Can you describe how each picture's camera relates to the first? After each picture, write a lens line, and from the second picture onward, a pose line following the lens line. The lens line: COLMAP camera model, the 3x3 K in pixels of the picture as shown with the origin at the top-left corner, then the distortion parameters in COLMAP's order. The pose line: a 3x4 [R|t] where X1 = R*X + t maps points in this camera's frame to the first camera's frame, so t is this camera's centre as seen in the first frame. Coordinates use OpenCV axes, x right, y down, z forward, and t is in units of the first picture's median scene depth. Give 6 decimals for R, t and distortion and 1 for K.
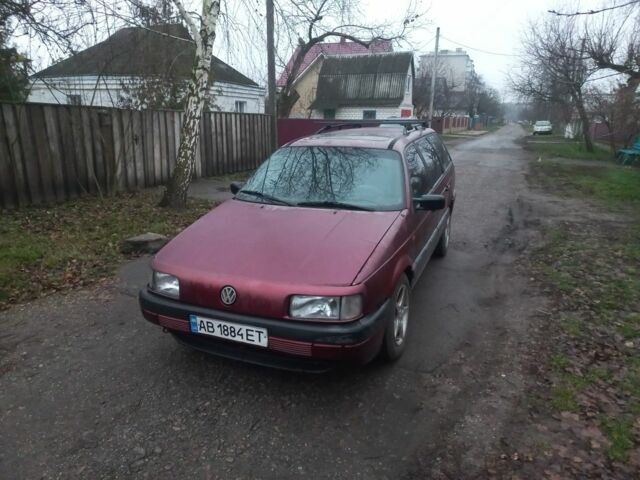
lens RADIAL K [[451.4, 0, 321.2], [0, 451.4, 236.0], [0, 0, 1]] dist [0.031860, 0.002084]
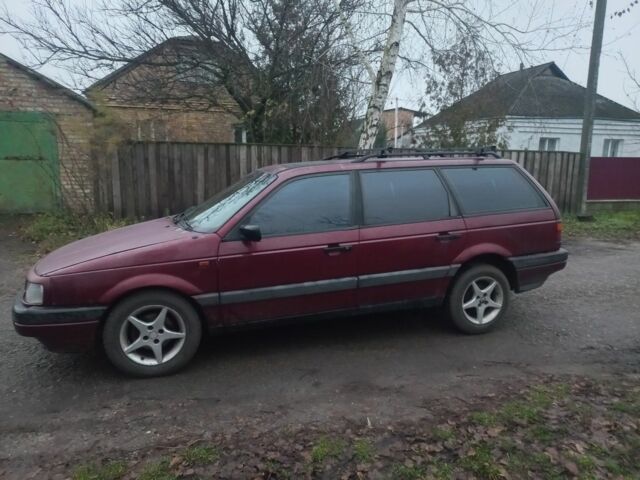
lens RADIAL K [[451.4, 0, 319.9], [0, 451.4, 239.5], [0, 0, 1]] dist [0.031860, 0.002084]
pose [[0.650118, 0.130936, -0.748467, 0.477783], [-0.195203, 0.980761, 0.002020, -0.043051], [0.734331, 0.144790, 0.663169, 0.249480]]
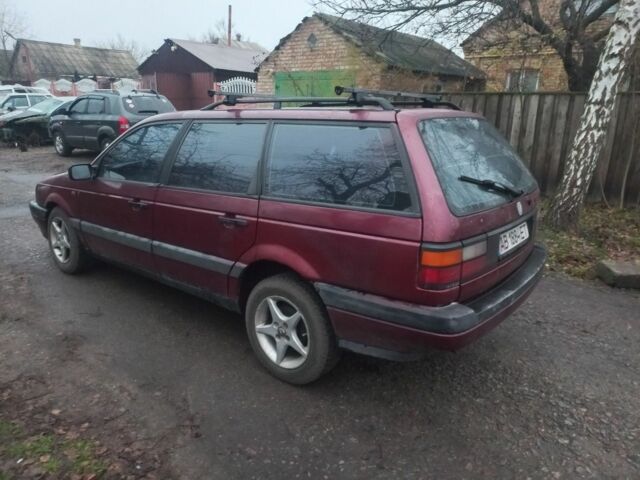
lens RADIAL K [[451.4, 0, 319.4], [0, 451.4, 238.4], [0, 0, 1]] dist [0.031860, 0.002084]
pose [[-0.270470, 0.255029, -0.928335, 0.505751], [-0.266272, 0.906843, 0.326703, -0.193584], [0.925173, 0.335553, -0.177367, 0.817289]]
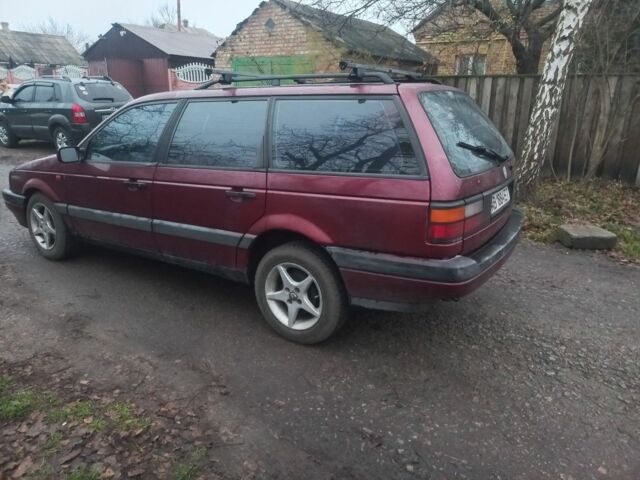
lens RADIAL K [[451.4, 0, 318.7], [0, 451.4, 236.9], [0, 0, 1]] dist [0.031860, 0.002084]
pose [[-0.166703, 0.284172, -0.944170, 0.540588], [-0.259719, 0.911098, 0.320074, -0.175509], [0.951187, 0.298576, -0.078078, 0.787559]]
